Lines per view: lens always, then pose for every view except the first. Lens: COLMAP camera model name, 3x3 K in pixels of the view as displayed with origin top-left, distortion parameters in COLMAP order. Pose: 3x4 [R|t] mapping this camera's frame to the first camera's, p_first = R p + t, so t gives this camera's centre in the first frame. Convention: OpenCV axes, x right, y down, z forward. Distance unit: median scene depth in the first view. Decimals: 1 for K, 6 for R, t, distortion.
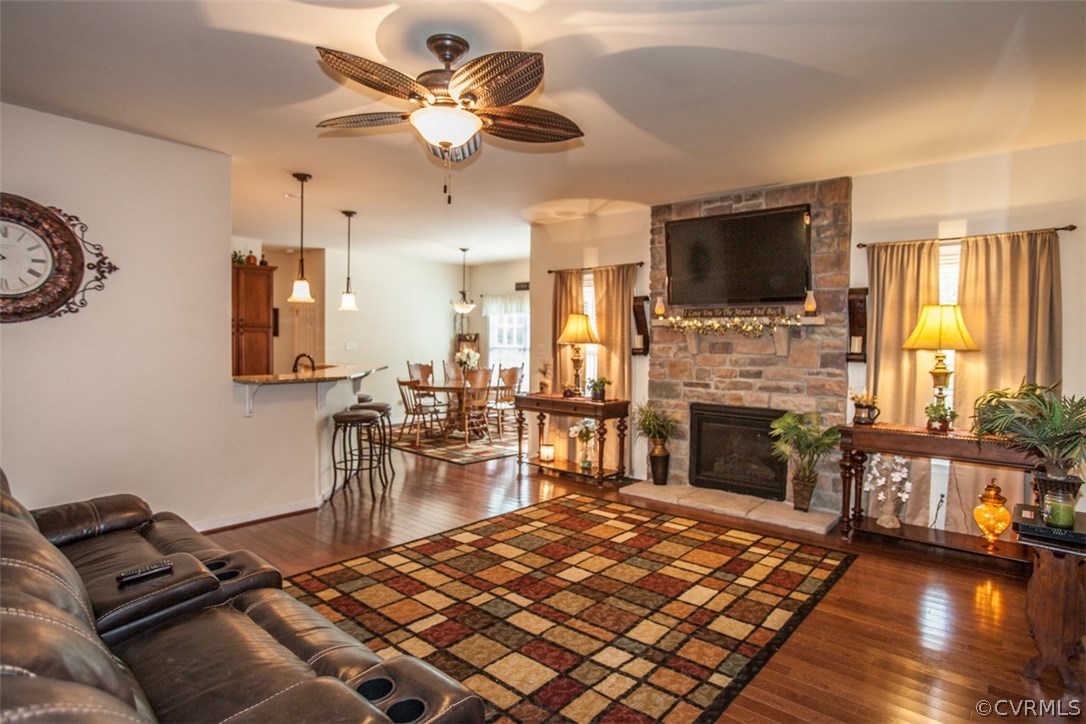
lens RADIAL K [[582.1, 0, 543.0], [0, 582.1, 362.0], [0, 0, 1]] dist [-0.048533, 0.000432]
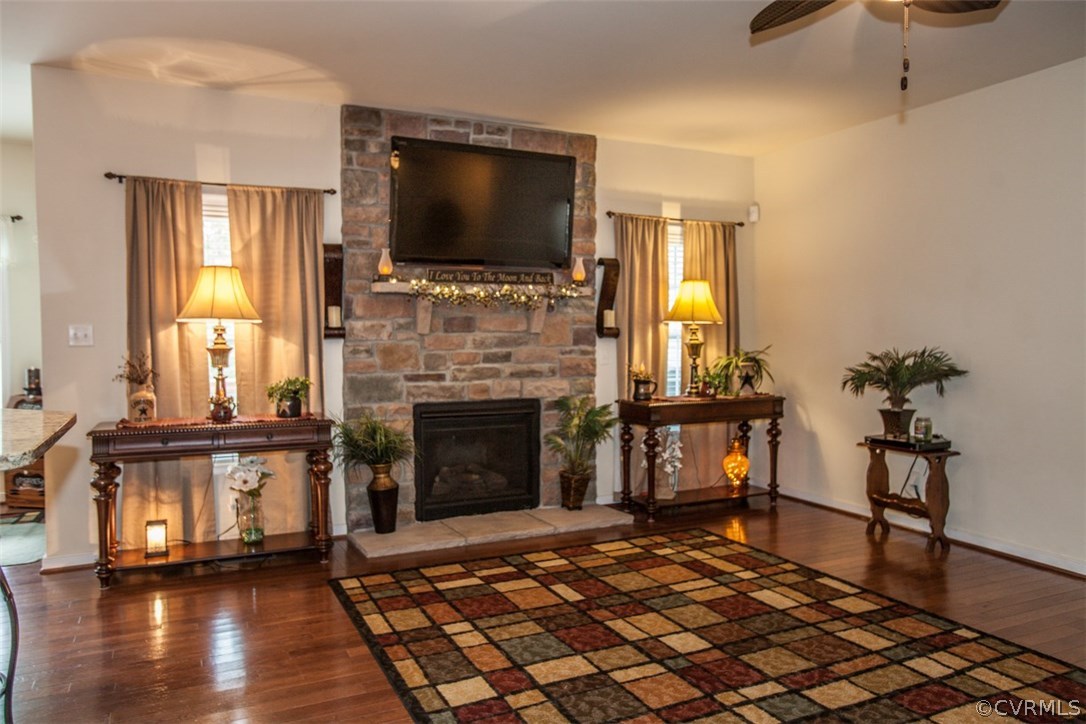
lens RADIAL K [[763.7, 0, 543.0], [0, 763.7, 362.0], [0, 0, 1]] dist [-0.052998, 0.063560]
pose [[0.390733, -0.047990, 0.919252, -0.642728], [0.039479, 0.998595, 0.035351, -0.008049], [-0.919657, 0.022478, 0.392078, 0.605724]]
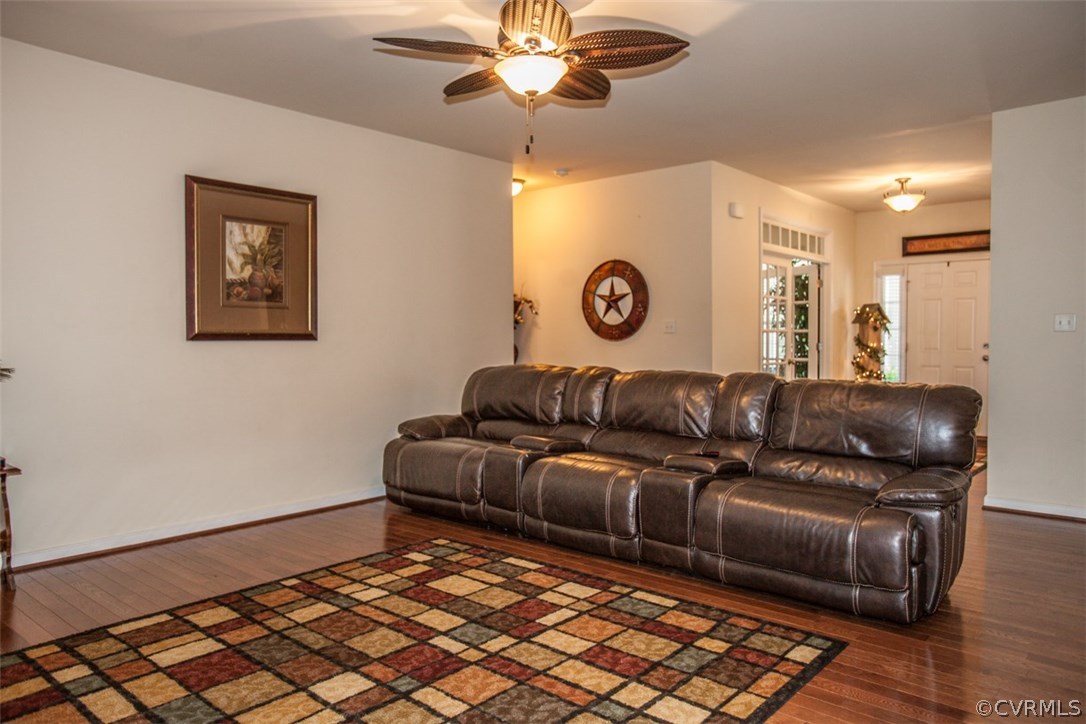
lens RADIAL K [[752.7, 0, 543.0], [0, 752.7, 362.0], [0, 0, 1]] dist [-0.045832, 0.067196]
pose [[-0.999967, -0.008090, -0.000974, -0.109367], [-0.008139, 0.997363, 0.072119, -0.008967], [0.000388, 0.072124, -0.997396, 1.317545]]
